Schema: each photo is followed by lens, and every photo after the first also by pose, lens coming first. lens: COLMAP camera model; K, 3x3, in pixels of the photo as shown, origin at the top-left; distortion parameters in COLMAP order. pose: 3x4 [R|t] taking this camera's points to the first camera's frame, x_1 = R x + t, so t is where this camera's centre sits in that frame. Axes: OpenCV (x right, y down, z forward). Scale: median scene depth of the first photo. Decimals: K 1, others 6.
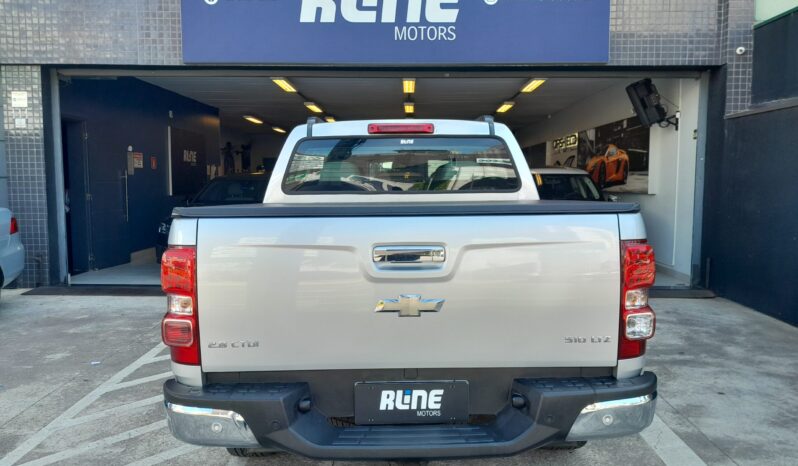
lens RADIAL K [[633.4, 0, 399.0], [0, 633.4, 233.0], [0, 0, 1]] dist [0.069588, -0.084551]
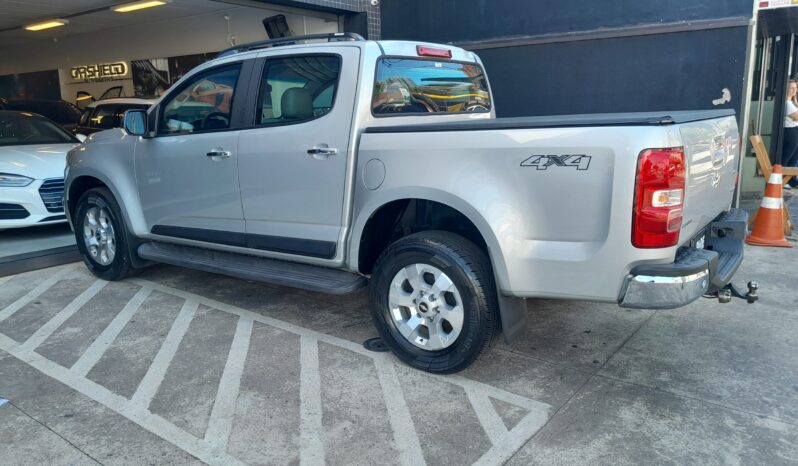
lens RADIAL K [[633.4, 0, 399.0], [0, 633.4, 233.0], [0, 0, 1]] dist [0.069588, -0.084551]
pose [[0.586123, -0.163604, 0.793532, -0.874015], [0.086877, 0.986445, 0.139208, -0.017580], [-0.805551, -0.012654, 0.592391, 0.386740]]
